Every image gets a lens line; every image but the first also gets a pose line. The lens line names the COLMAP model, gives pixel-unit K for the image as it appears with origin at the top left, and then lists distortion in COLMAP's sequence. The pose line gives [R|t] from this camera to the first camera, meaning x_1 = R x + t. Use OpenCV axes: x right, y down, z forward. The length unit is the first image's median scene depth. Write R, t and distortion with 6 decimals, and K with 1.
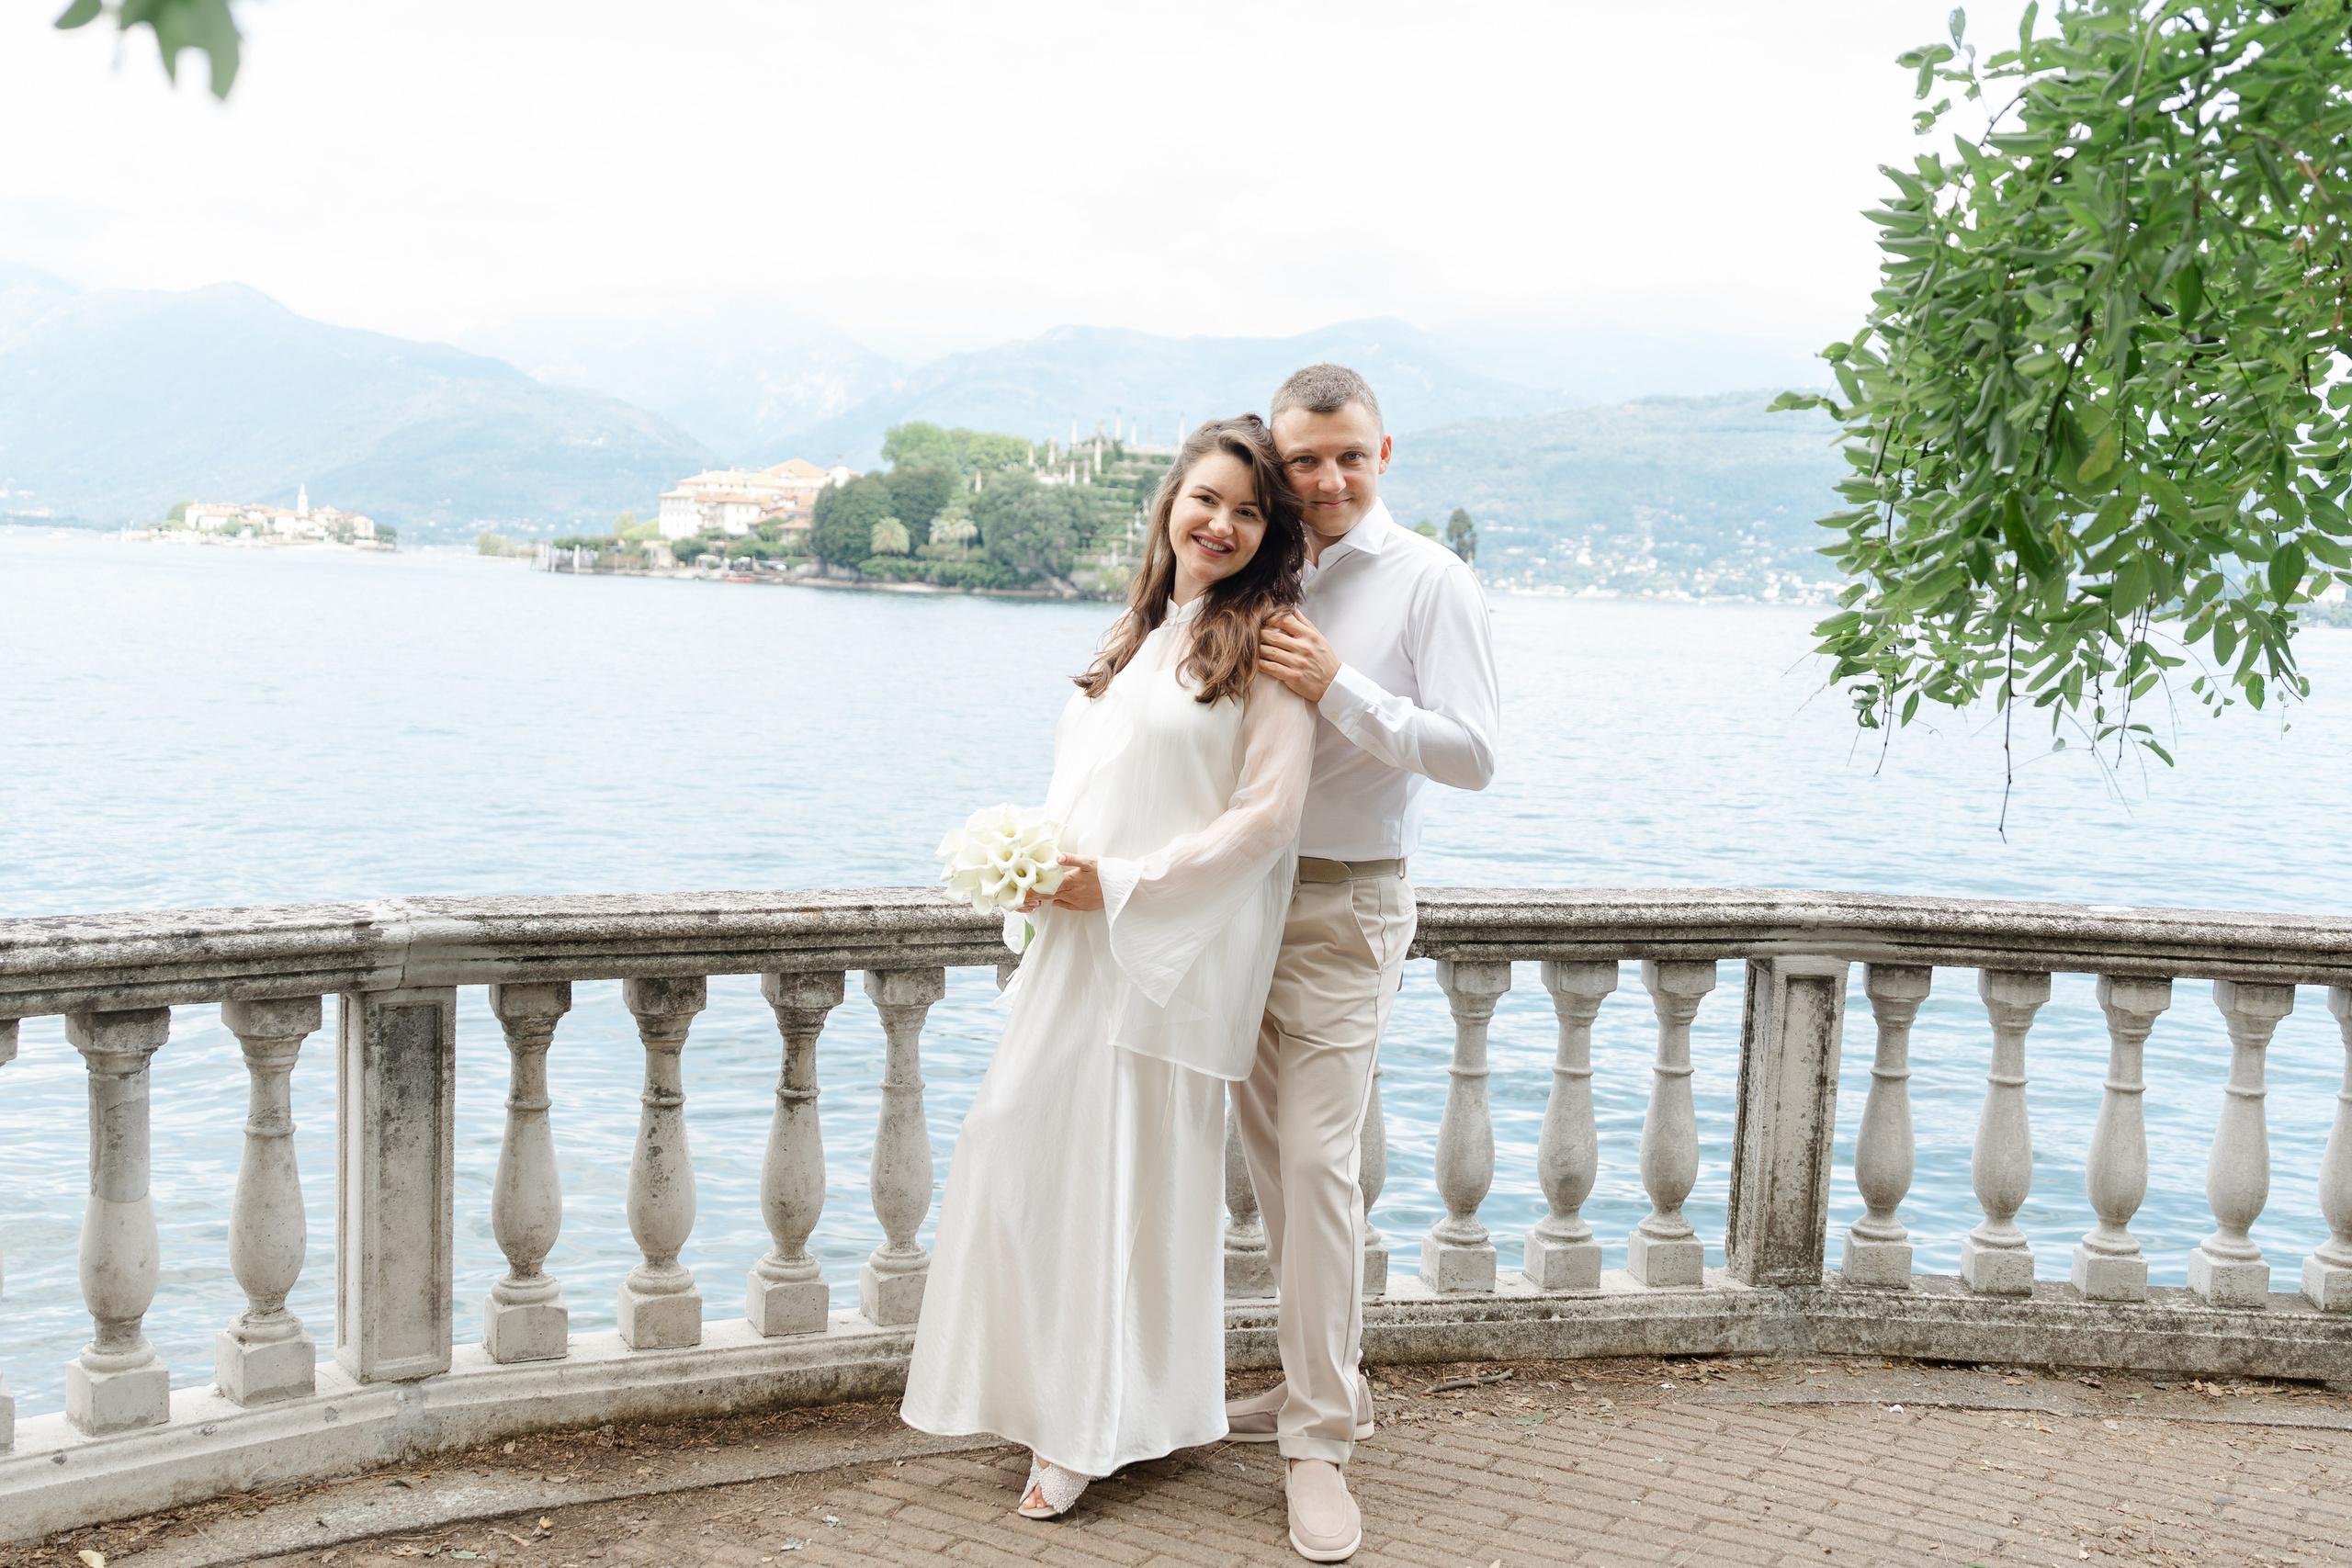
lens RADIAL K [[2640.0, 0, 1211.8], [0, 2640.0, 809.5], [0, 0, 1]] dist [-0.003001, 0.000000]
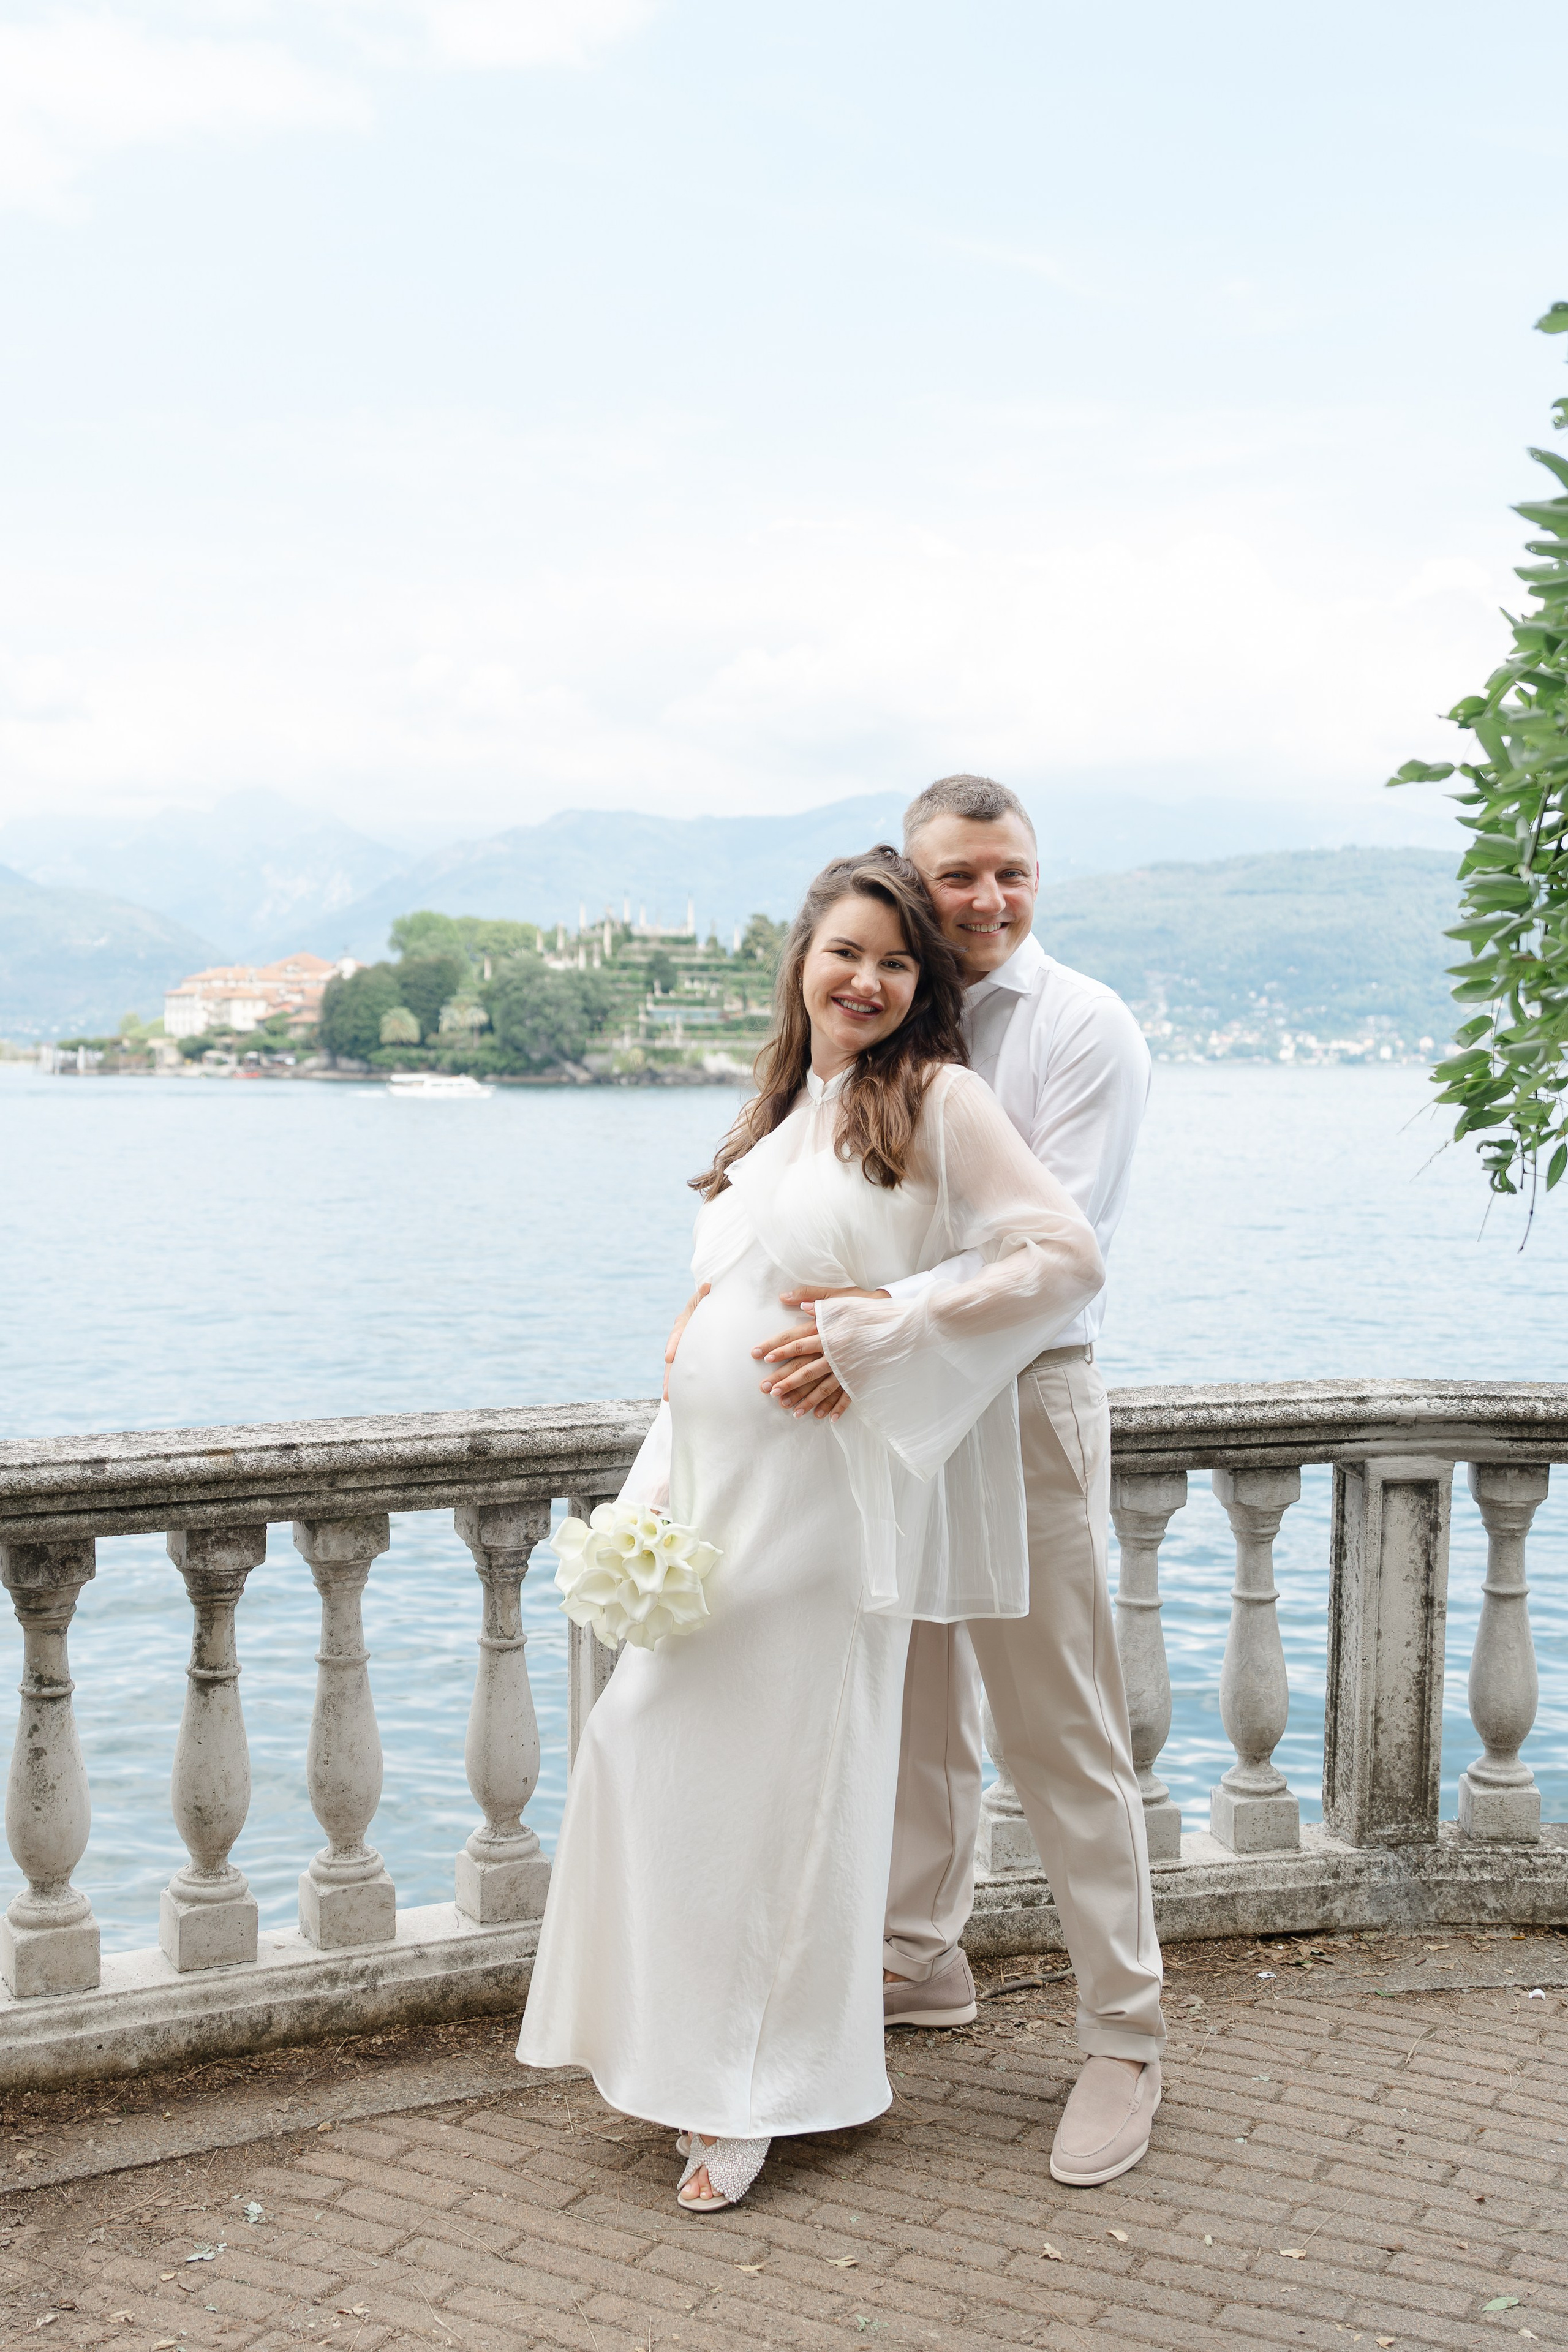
lens RADIAL K [[2640.3, 0, 807.6], [0, 2640.3, 1206.8], [0, 0, 1]] dist [-0.003001, 0.000000]
pose [[0.999013, -0.033883, 0.028737, 0.009964], [0.034754, 0.998934, -0.030378, -0.006615], [-0.027677, 0.031347, 0.999125, 0.148617]]
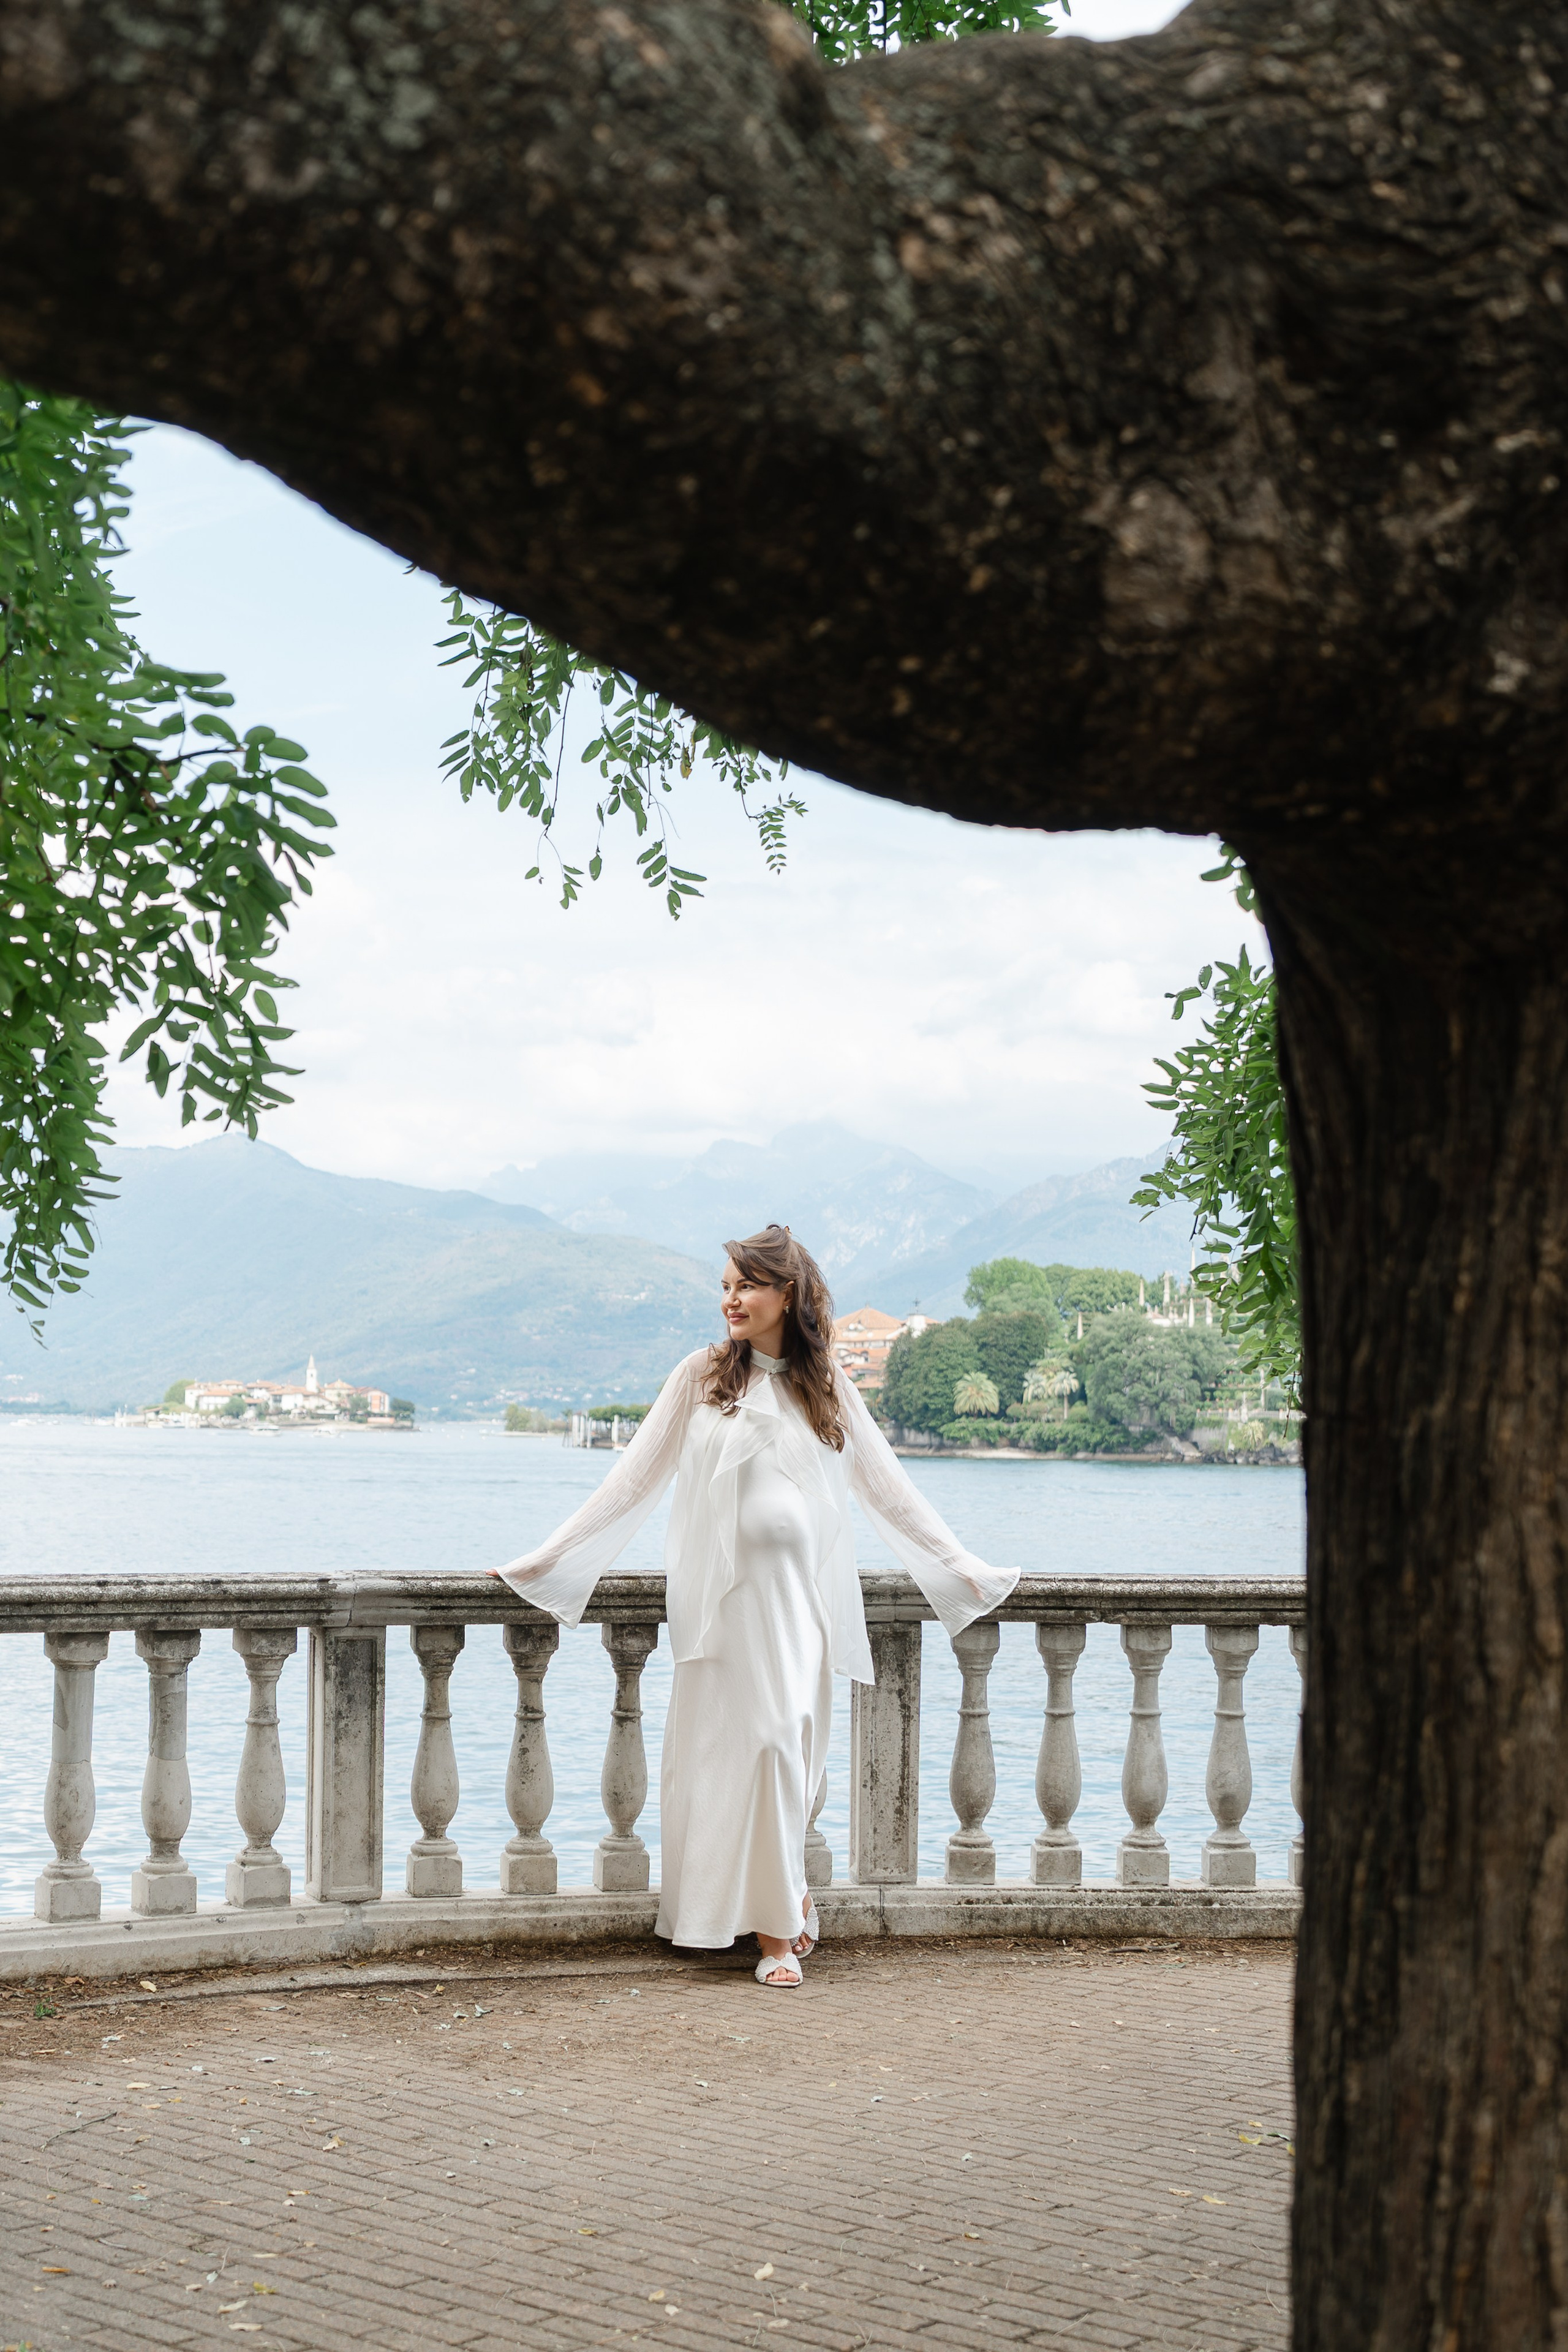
lens RADIAL K [[3239.1, 0, 761.3], [0, 3239.1, 1306.2], [0, 0, 1]] dist [0.016146, 0.000000]
pose [[0.980974, -0.033753, -0.191183, 0.224423], [0.008427, 0.991246, -0.131761, 0.109619], [0.193957, 0.127643, 0.972671, -0.612274]]
